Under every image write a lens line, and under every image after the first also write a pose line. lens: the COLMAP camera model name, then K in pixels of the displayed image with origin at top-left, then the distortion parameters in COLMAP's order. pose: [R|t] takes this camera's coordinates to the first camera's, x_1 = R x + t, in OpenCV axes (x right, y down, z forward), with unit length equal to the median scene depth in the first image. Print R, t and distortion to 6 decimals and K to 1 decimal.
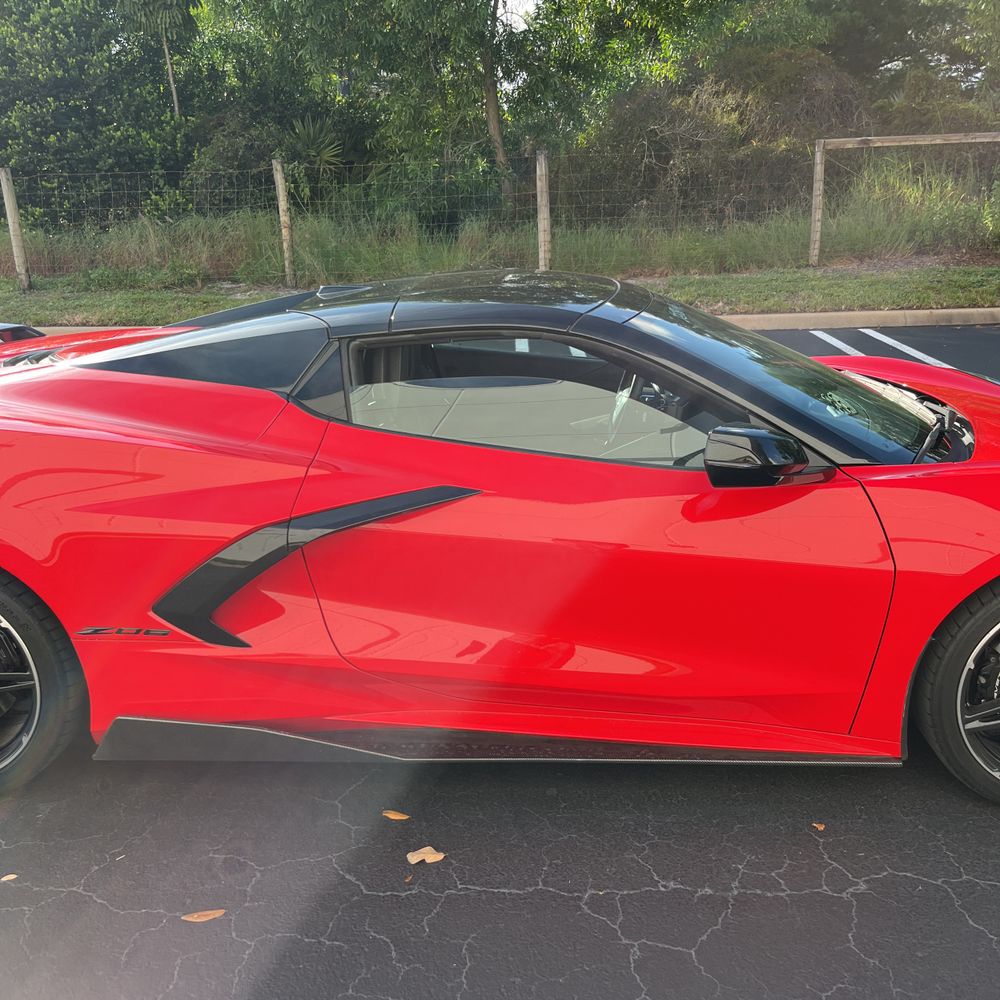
lens RADIAL K [[1011.7, 0, 497.8], [0, 1011.7, 487.1], [0, 0, 1]] dist [0.011639, 0.008049]
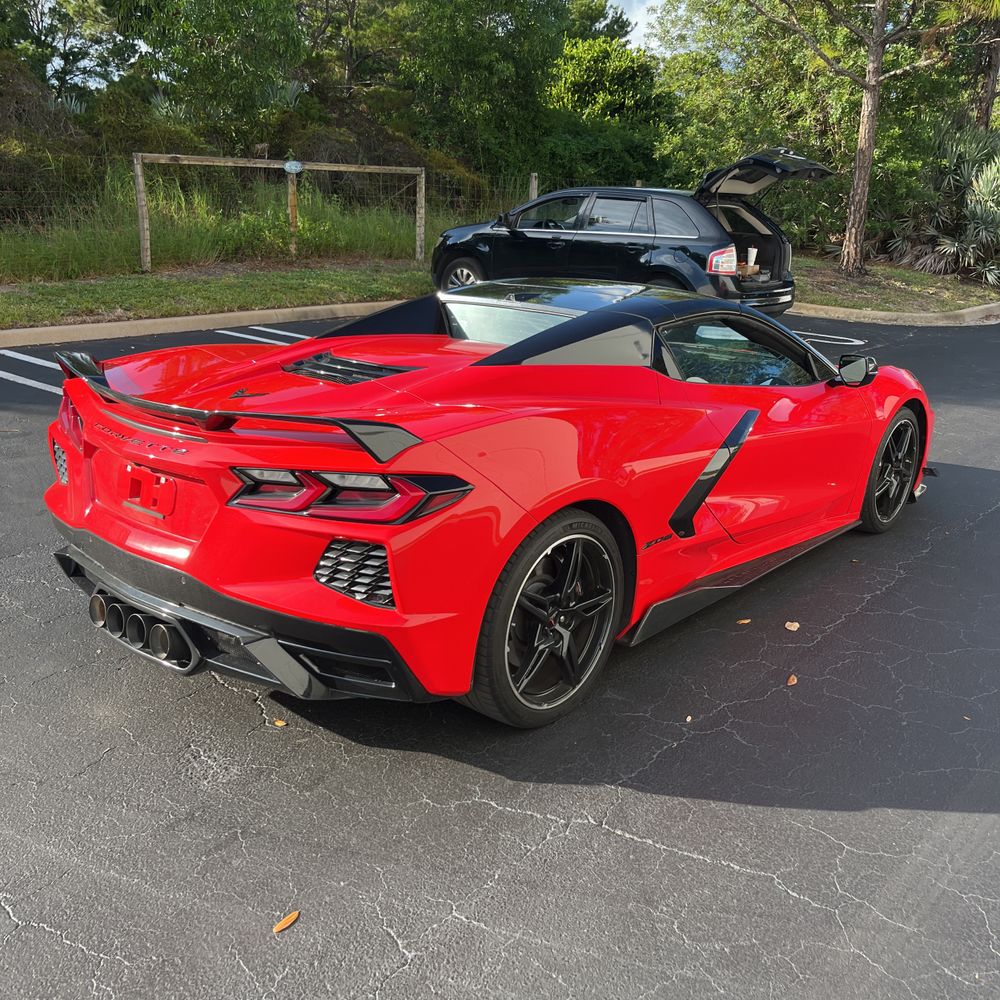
lens RADIAL K [[1009.2, 0, 497.3], [0, 1009.2, 500.3], [0, 0, 1]] dist [0.023129, -0.023885]
pose [[0.614165, -0.182627, 0.767756, -0.319650], [0.175344, 0.980117, 0.092876, -0.016763], [-0.769452, 0.077580, 0.633976, 0.058247]]
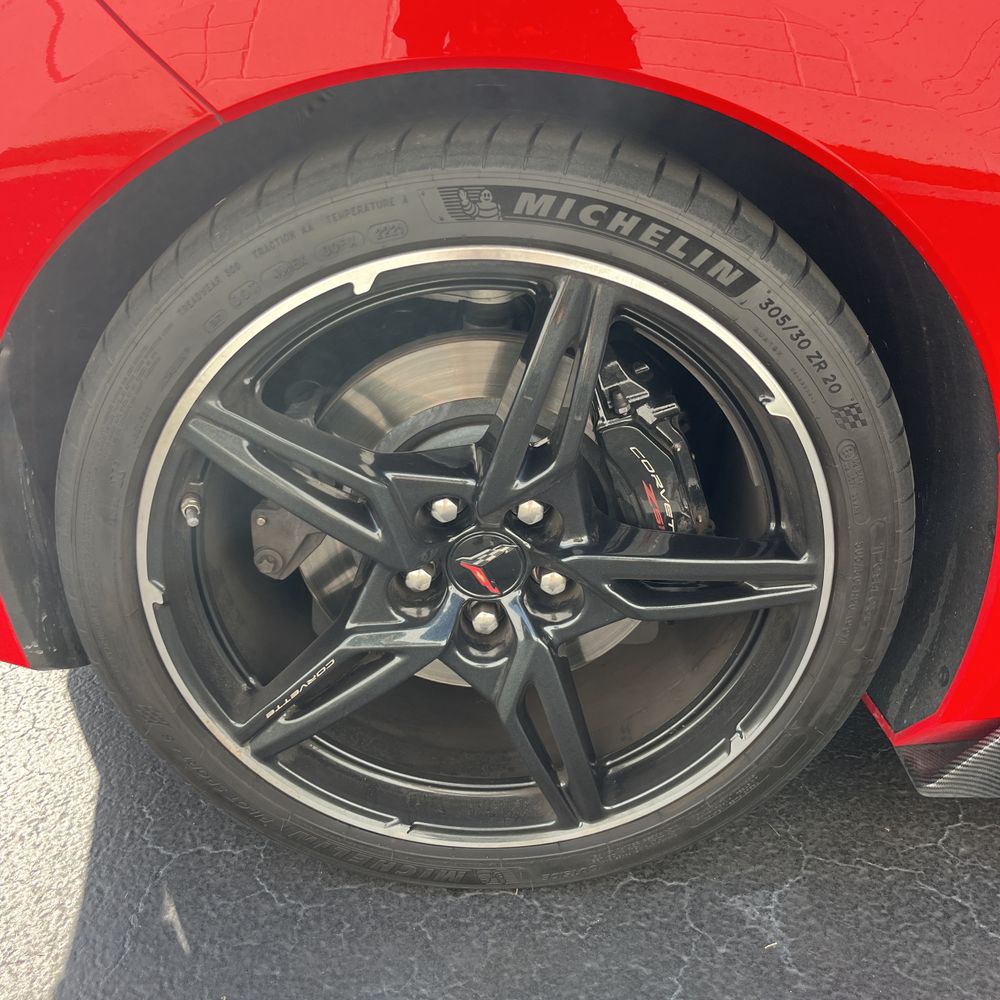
lens RADIAL K [[1014.7, 0, 501.6], [0, 1014.7, 483.8], [0, 0, 1]] dist [0.018753, -0.039149]
pose [[0.998261, -0.002042, 0.058914, -0.120266], [-0.008405, 0.984260, 0.176526, 0.021619], [-0.058347, -0.176715, 0.982531, 0.145432]]
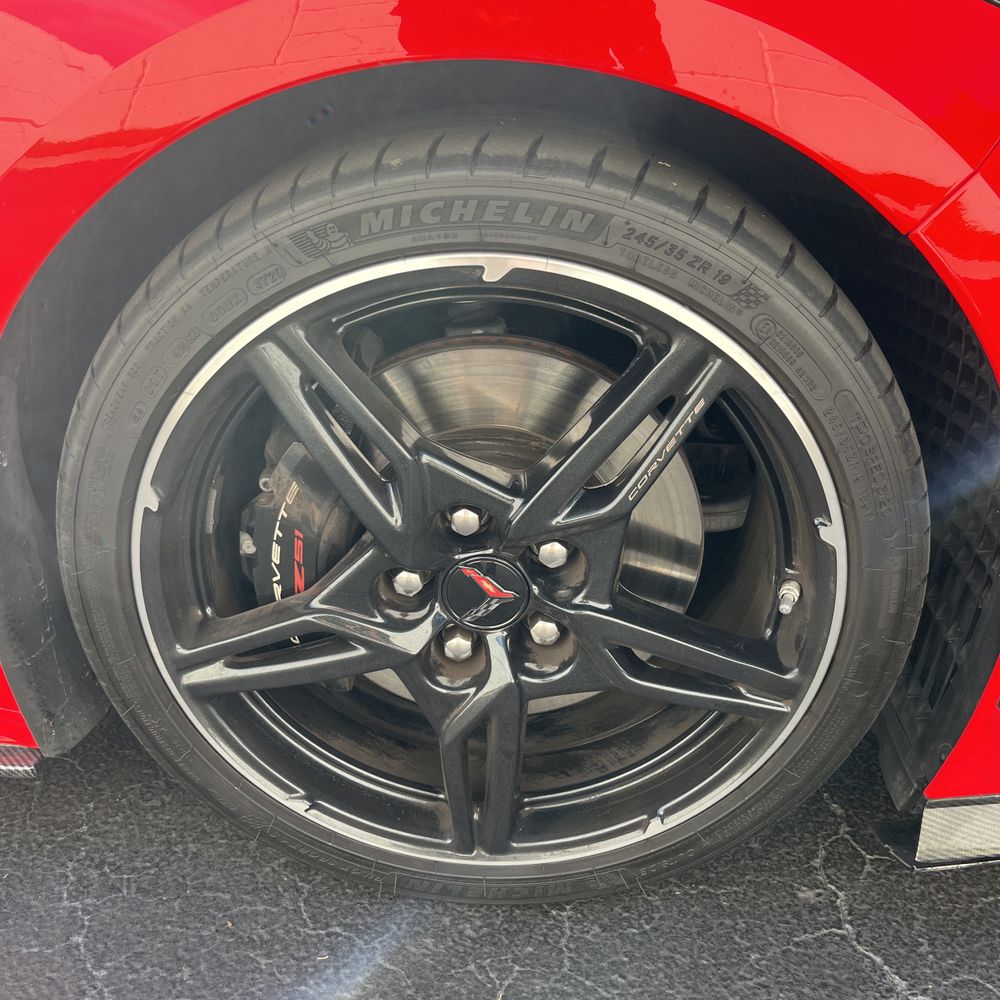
lens RADIAL K [[1017.7, 0, 501.1], [0, 1017.7, 505.6], [0, 0, 1]] dist [0.002478, 0.011115]
pose [[0.998577, 0.039866, 0.035418, 0.110008], [-0.046309, 0.977612, 0.205255, 0.021490], [-0.026443, -0.206604, 0.978067, 0.136702]]
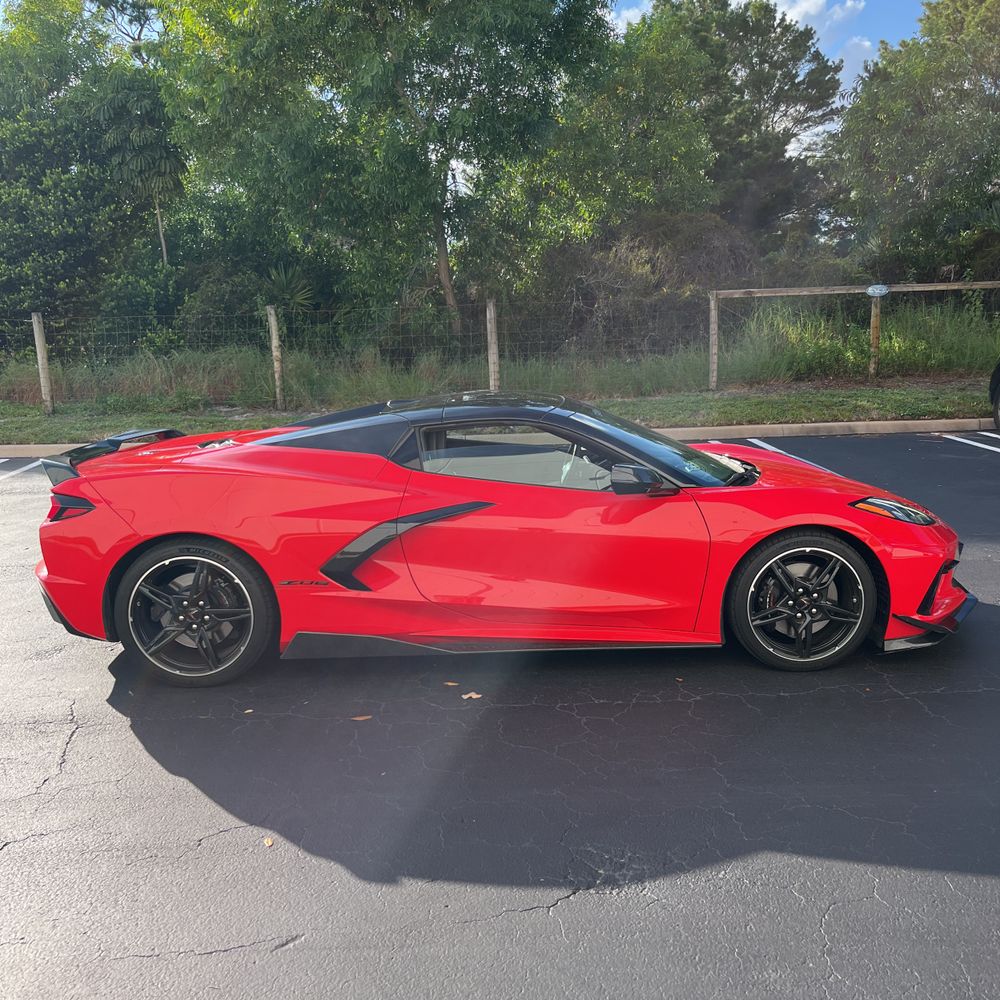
lens RADIAL K [[1002.6, 0, 500.0], [0, 1002.6, 500.0], [0, 0, 1]] dist [0.030699, -0.031342]
pose [[0.997786, -0.012051, 0.065413, -0.026518], [0.019117, 0.993913, -0.108501, 0.040128], [-0.063707, 0.109511, 0.991942, -0.172610]]
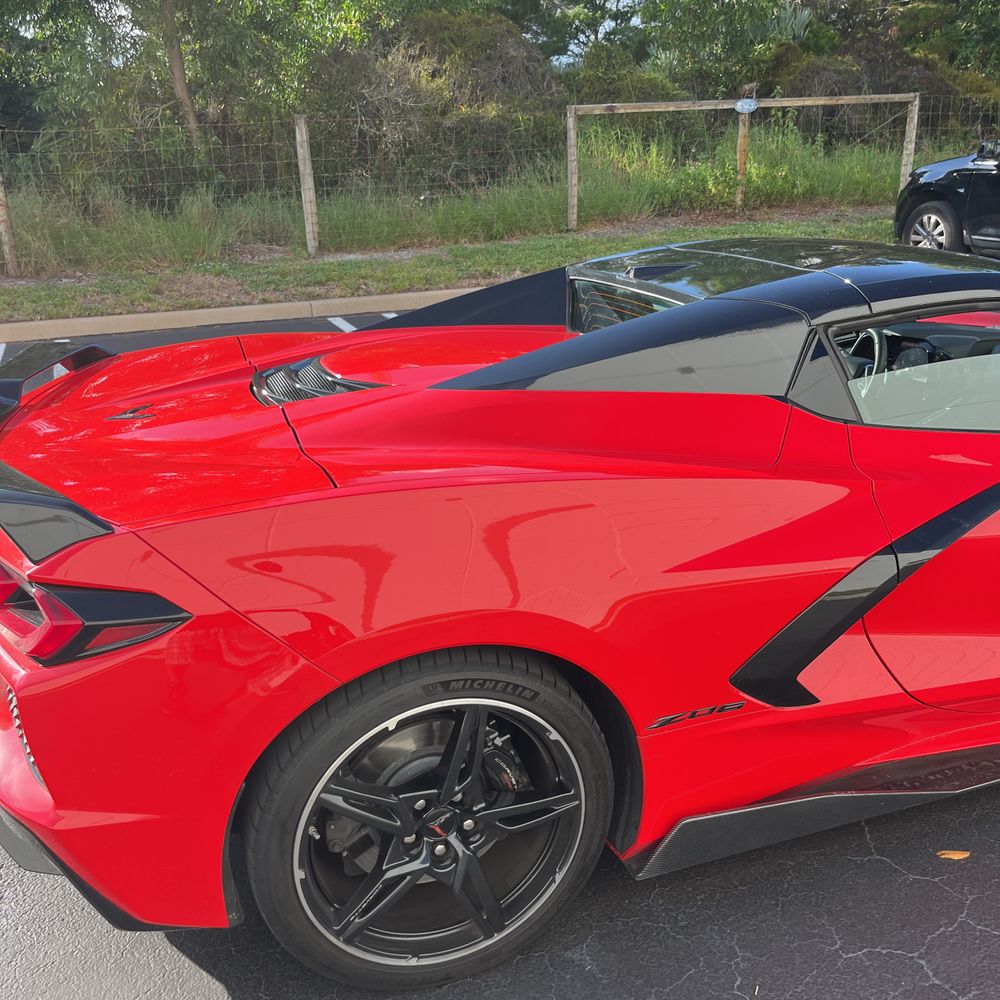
lens RADIAL K [[1009.2, 0, 497.3], [0, 1009.2, 500.3], [0, 0, 1]] dist [0.023129, -0.023885]
pose [[0.925359, -0.130359, 0.355975, -0.158060], [0.115993, 0.991344, 0.061508, -0.018451], [-0.360912, -0.015626, 0.932469, 0.065835]]
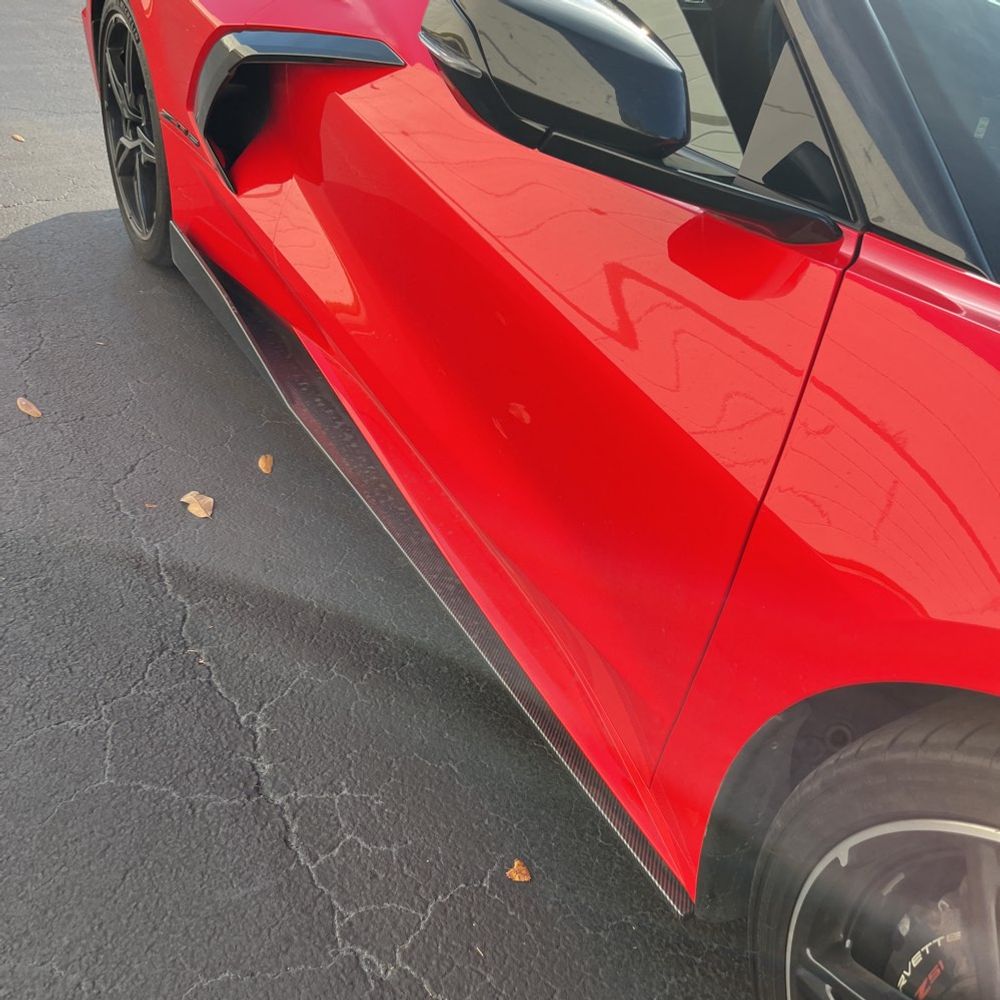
lens RADIAL K [[1014.7, 0, 501.6], [0, 1014.7, 483.8], [0, 0, 1]] dist [0.018753, -0.039149]
pose [[0.542894, 0.518983, -0.660244, 0.112081], [-0.350506, 0.854468, 0.383444, -0.007114], [0.763159, 0.023250, 0.645793, 0.130710]]
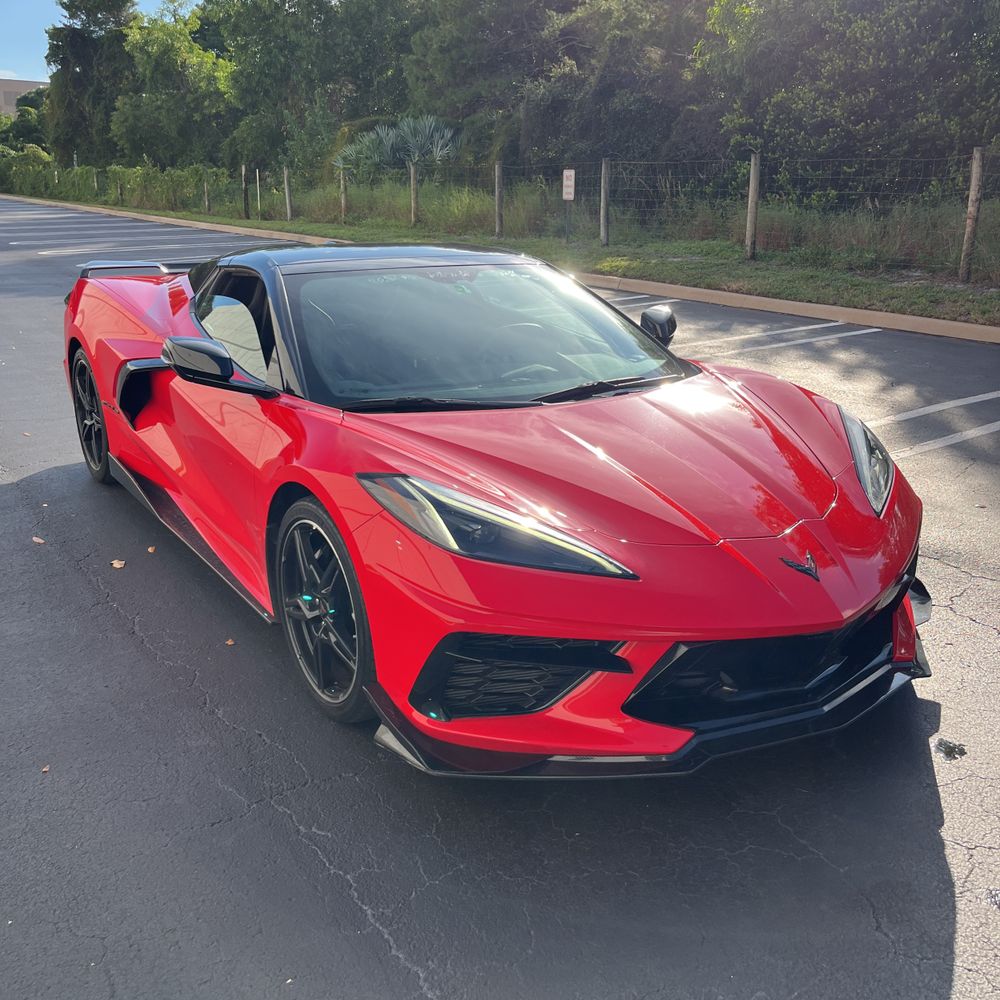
lens RADIAL K [[1001.1, 0, 500.0], [0, 1001.1, 500.0], [0, 0, 1]] dist [0.000614, 0.011814]
pose [[0.600521, 0.270579, -0.752437, 0.306418], [-0.247605, 0.957680, 0.146771, -0.029236], [0.760307, 0.098168, 0.642103, 0.076578]]
